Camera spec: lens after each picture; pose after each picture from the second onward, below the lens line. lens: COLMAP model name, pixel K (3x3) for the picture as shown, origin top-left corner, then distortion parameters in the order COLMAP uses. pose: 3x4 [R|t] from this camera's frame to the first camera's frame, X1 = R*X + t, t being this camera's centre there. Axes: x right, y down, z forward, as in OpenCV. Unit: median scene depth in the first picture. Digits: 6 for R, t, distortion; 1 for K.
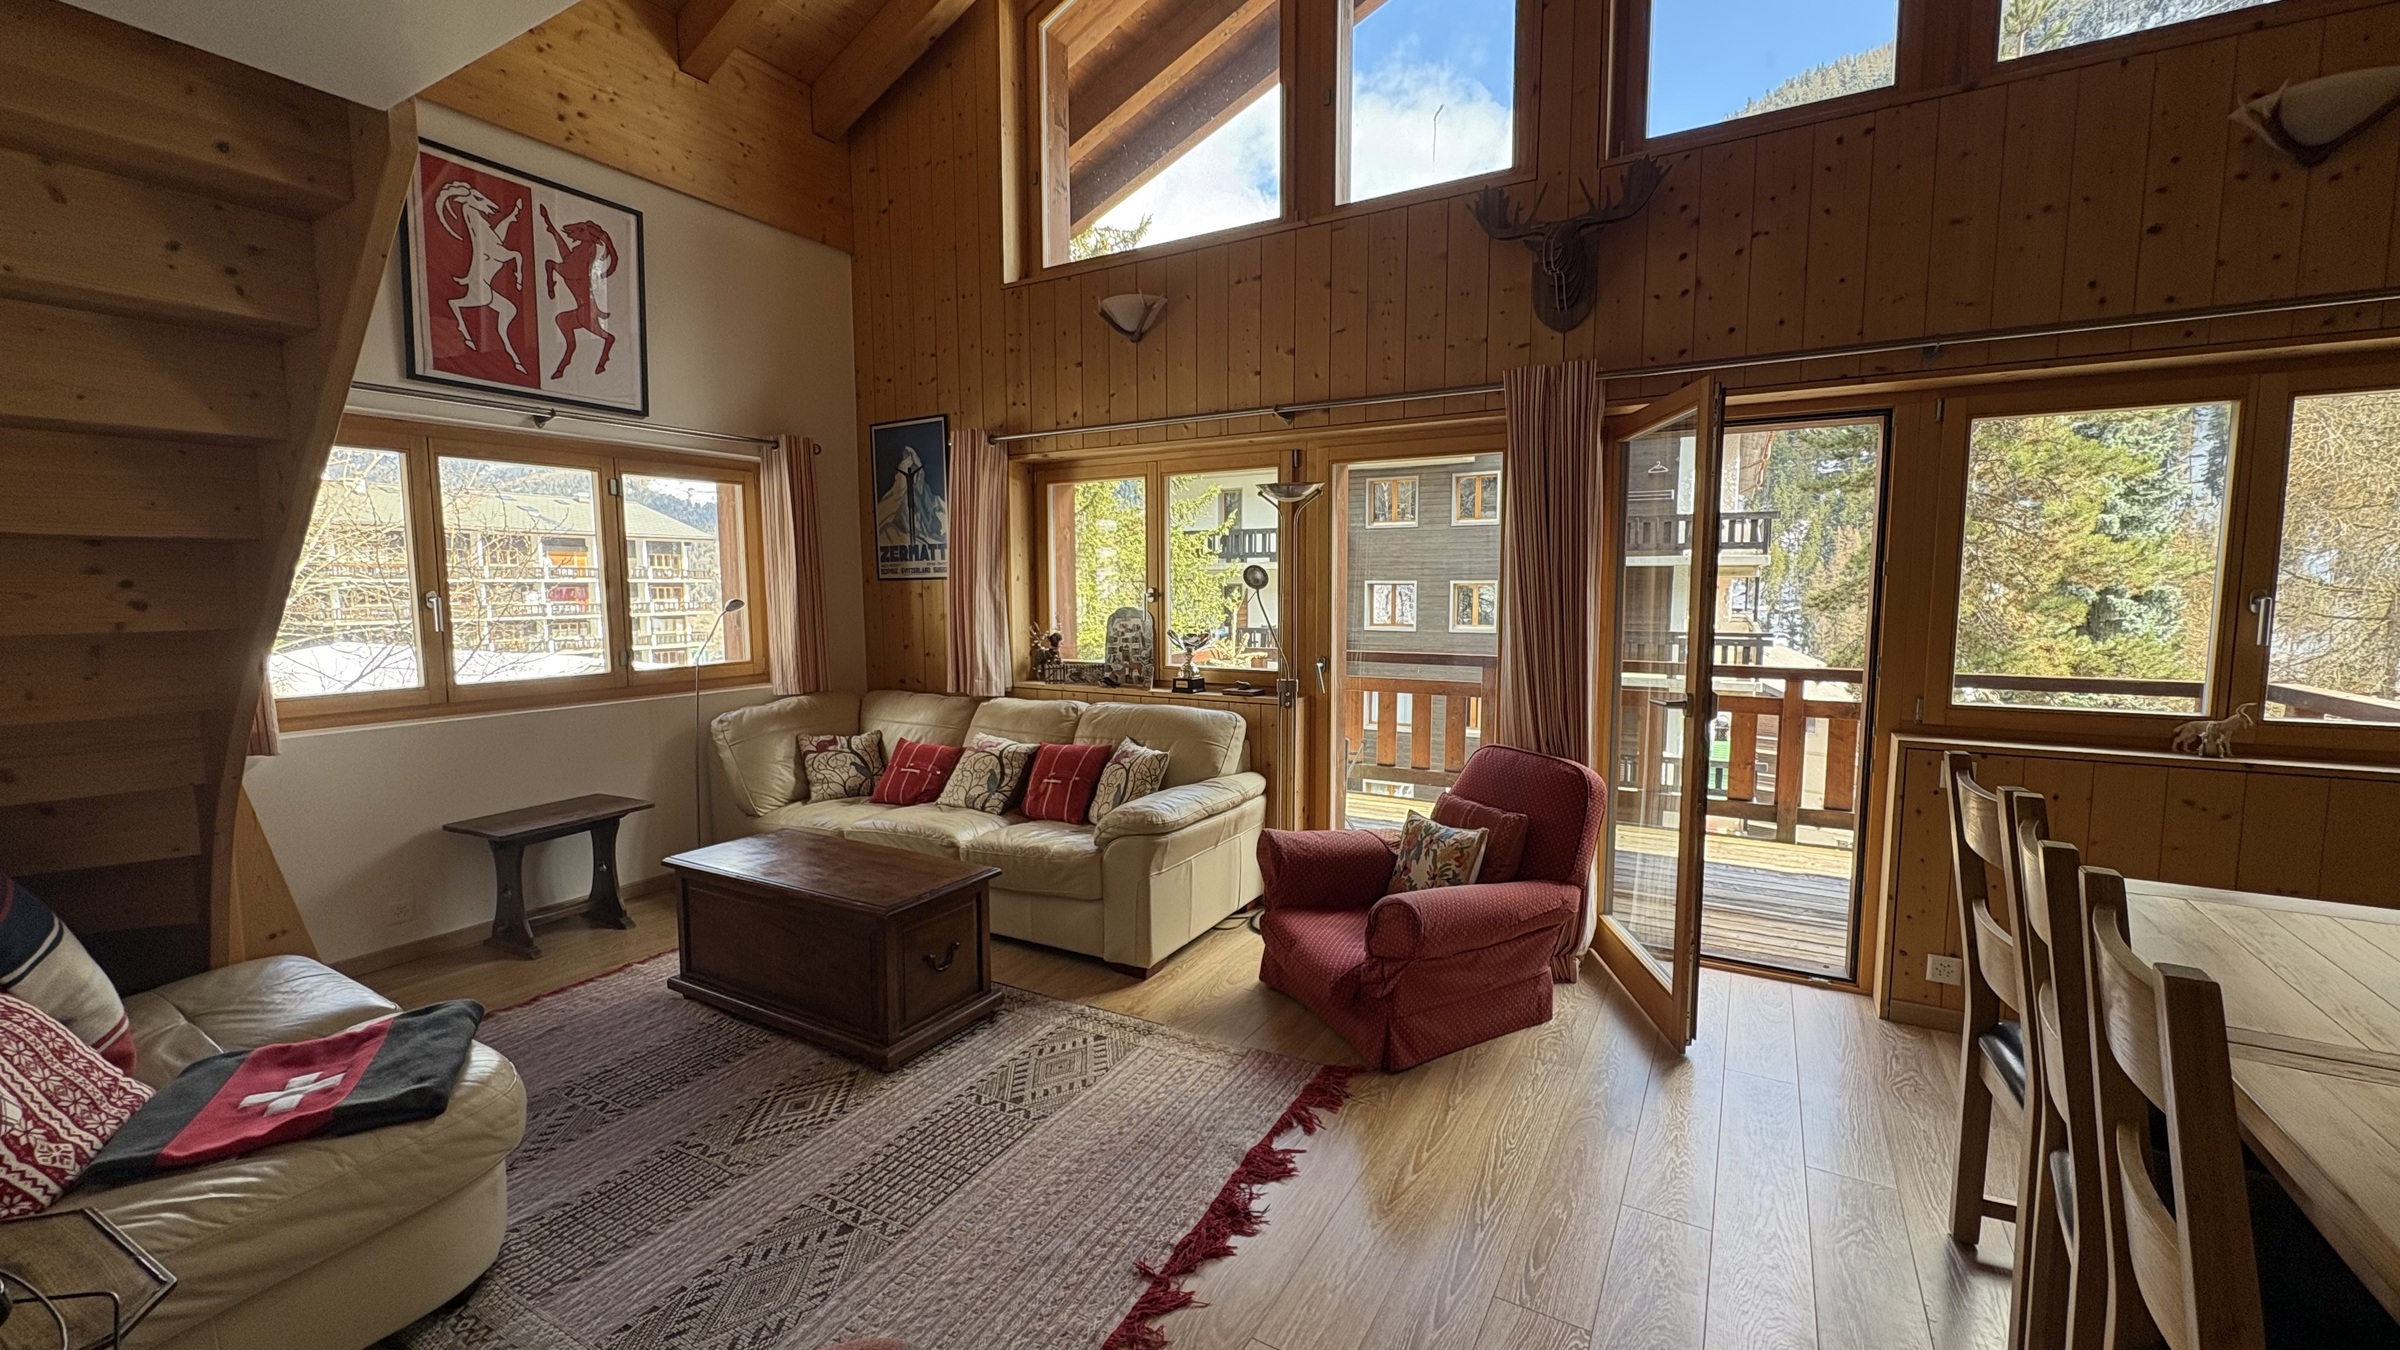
lens RADIAL K [[951.6, 0, 1200.2], [0, 951.6, 673.4], [0, 0, 1]] dist [0.000298, 0.000126]
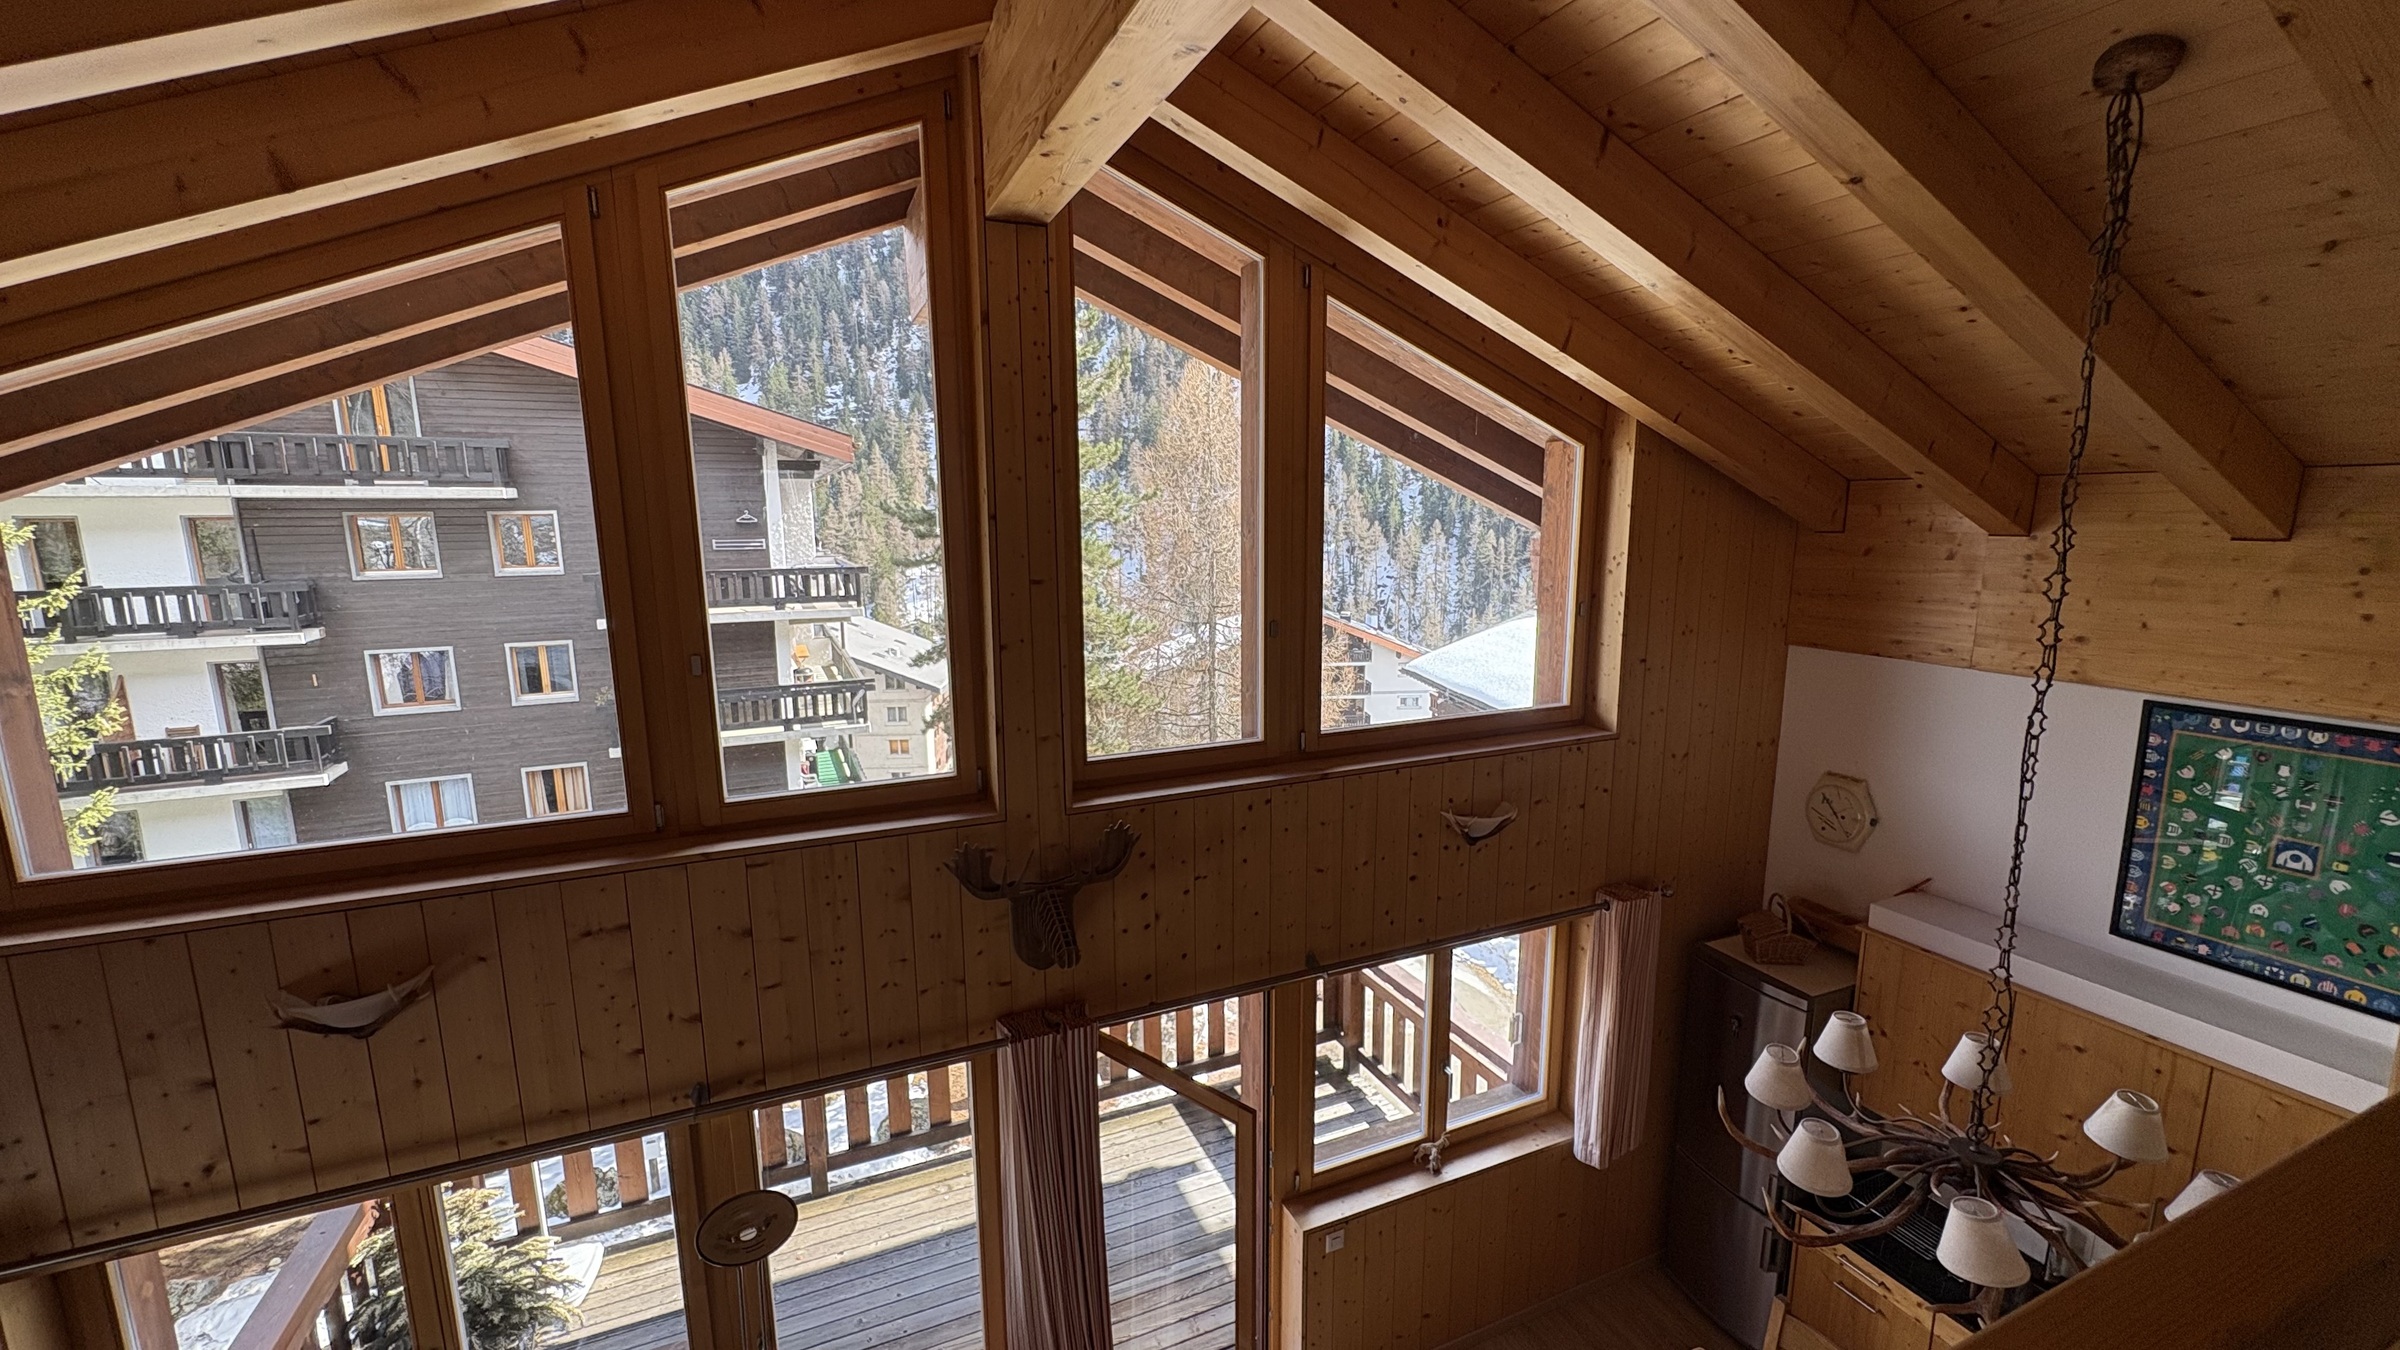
lens RADIAL K [[954.1, 0, 1201.6], [0, 954.1, 674.3], [0, 0, 1]] dist [0.000662, 0.000326]
pose [[0.587119, -0.137835, 0.797680, -0.216743], [0.082472, 0.990455, 0.110443, -0.628193], [-0.805289, 0.000943, 0.592882, 0.246265]]
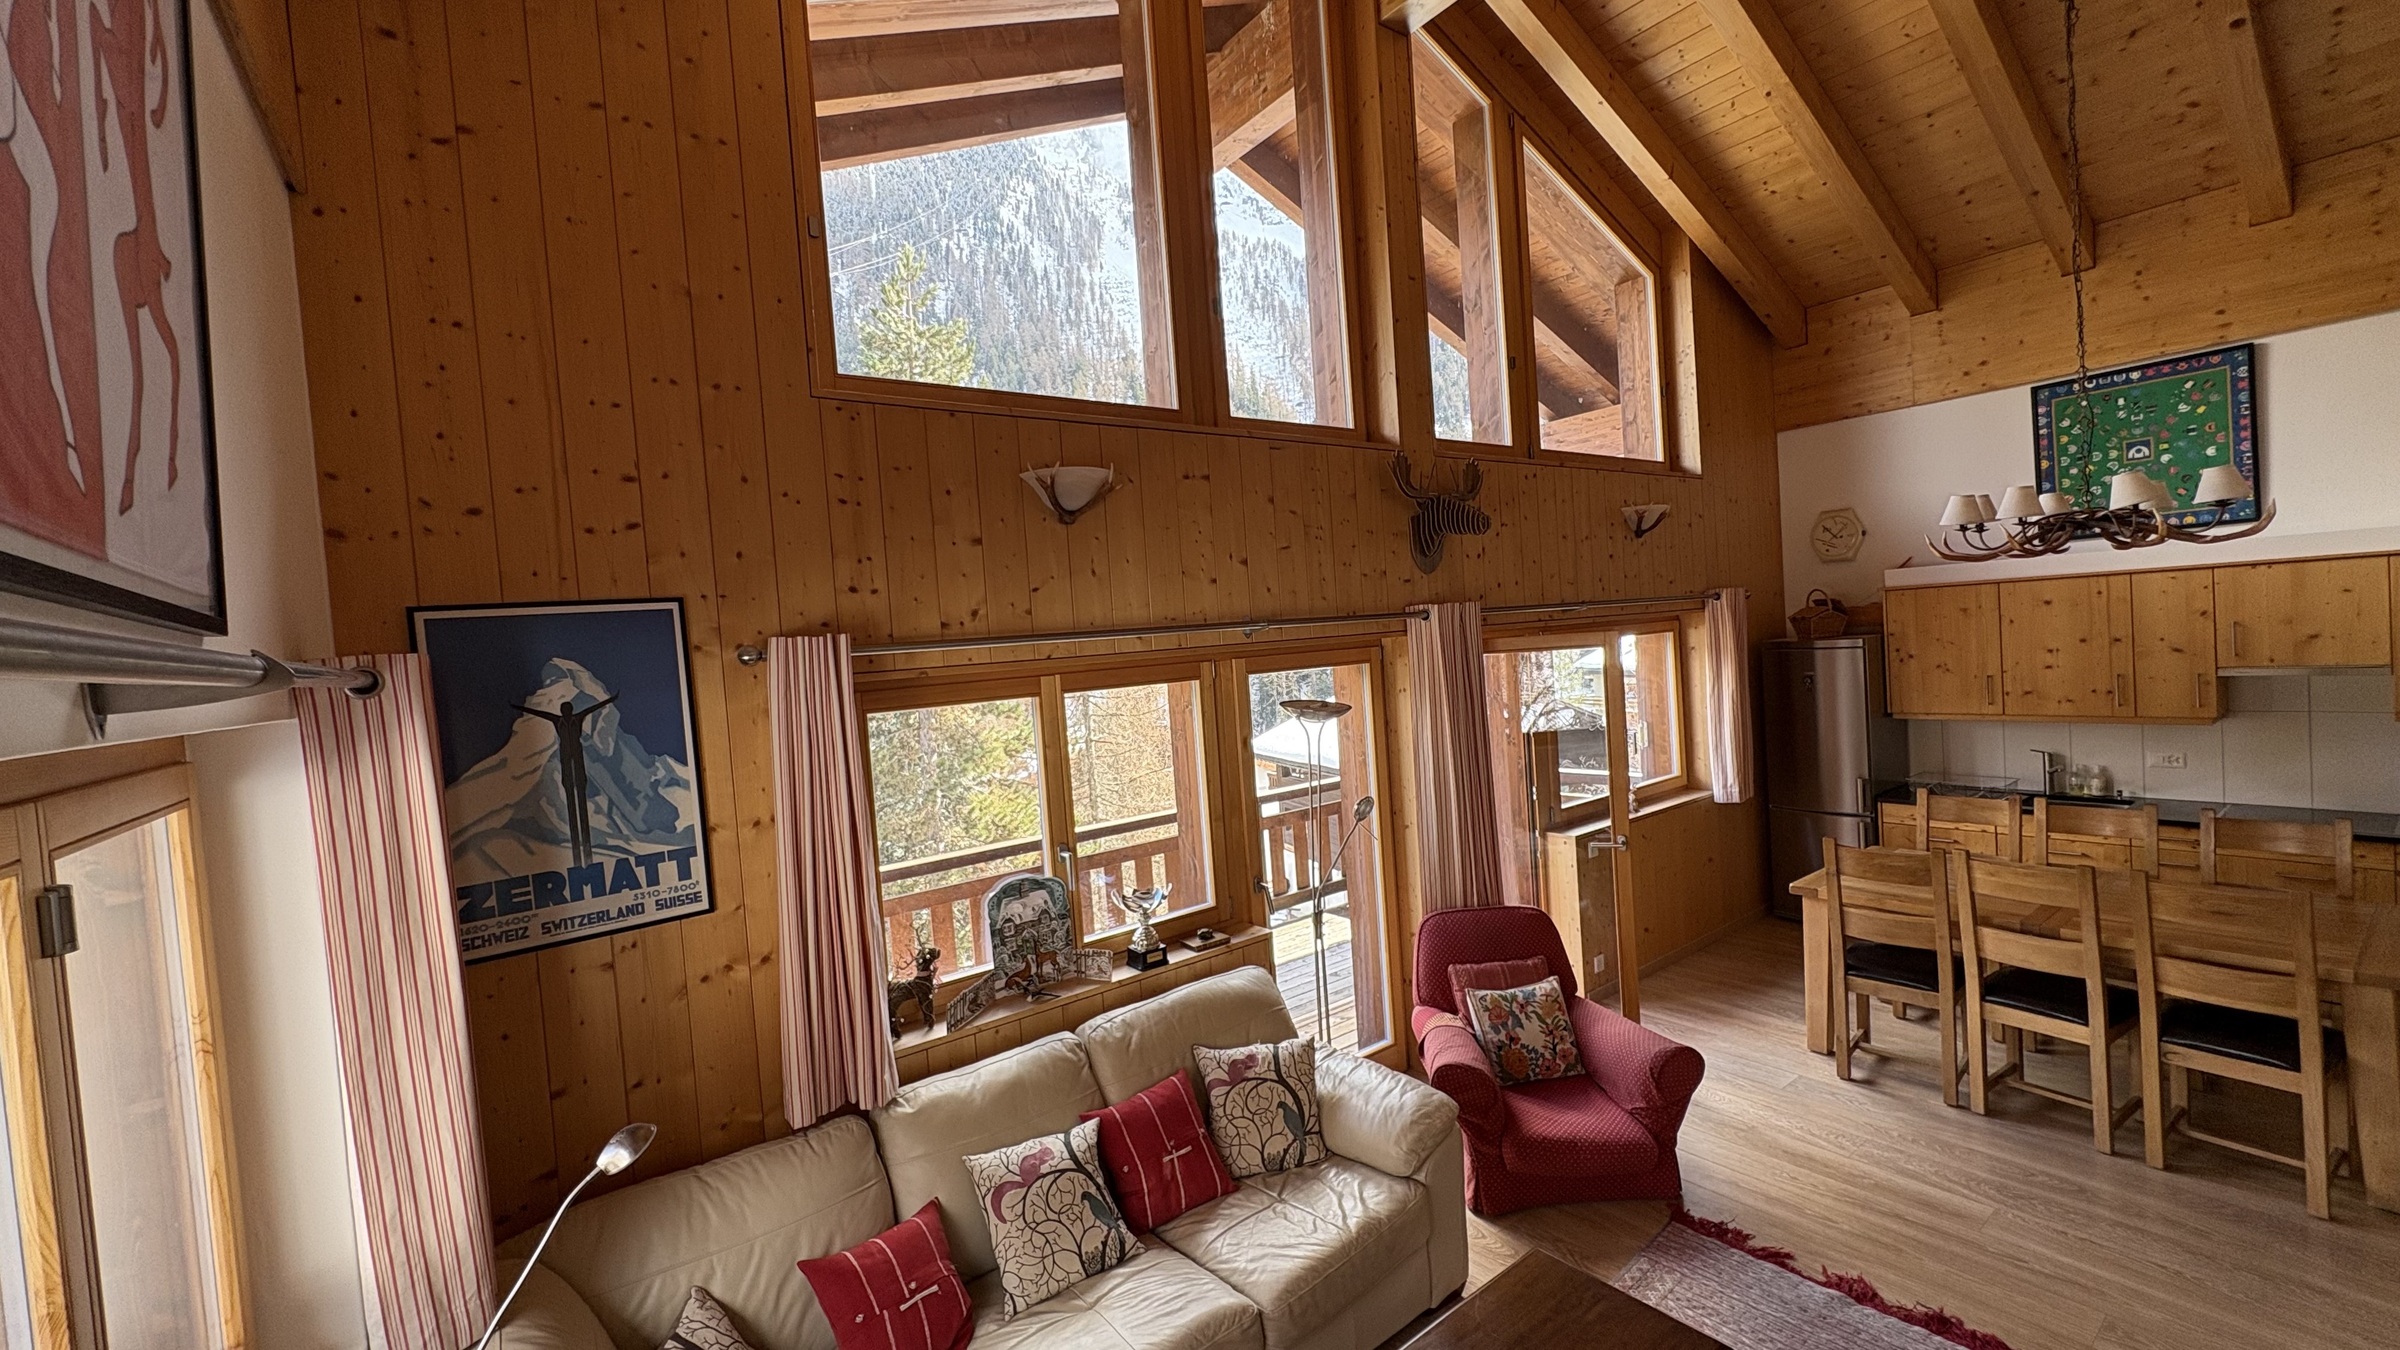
lens RADIAL K [[952.3, 0, 1200.0], [0, 952.3, 672.0], [0, 0, 1]] dist [-0.000120, 0.000050]
pose [[0.390283, -0.055045, 0.919048, -0.766528], [0.157278, 0.987525, -0.007644, -0.223936], [-0.907162, 0.147530, 0.394072, 0.665318]]
